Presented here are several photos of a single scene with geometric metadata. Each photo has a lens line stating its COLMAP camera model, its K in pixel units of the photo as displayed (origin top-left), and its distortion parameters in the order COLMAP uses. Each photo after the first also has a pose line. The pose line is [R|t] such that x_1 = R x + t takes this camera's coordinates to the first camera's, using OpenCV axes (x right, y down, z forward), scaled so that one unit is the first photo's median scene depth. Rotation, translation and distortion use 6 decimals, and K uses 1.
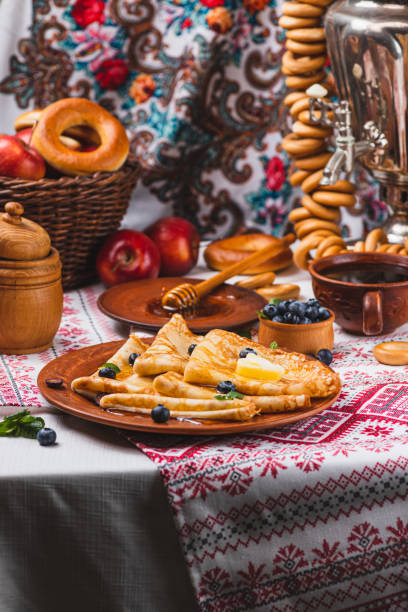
lens RADIAL K [[1866.9, 0, 204.0], [0, 1866.9, 306.0], [0, 0, 1]] dist [-0.059016, -0.818200]
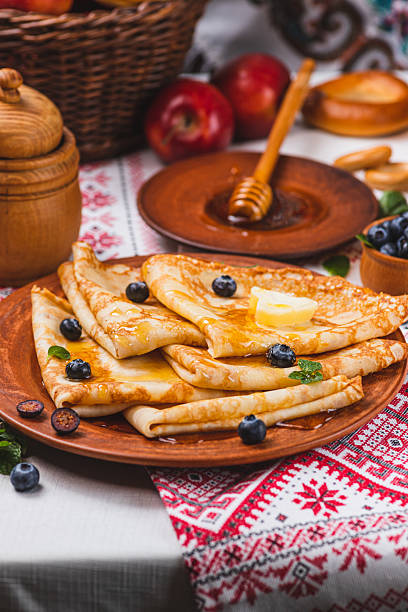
lens RADIAL K [[1866.9, 0, 204.0], [0, 1866.9, 306.0], [0, 0, 1]] dist [-0.059016, -0.818200]
pose [[0.996719, 0.031517, -0.074545, 0.023909], [-0.017708, 0.983668, 0.179120, -0.094767], [0.078973, -0.177212, 0.980999, 0.318691]]
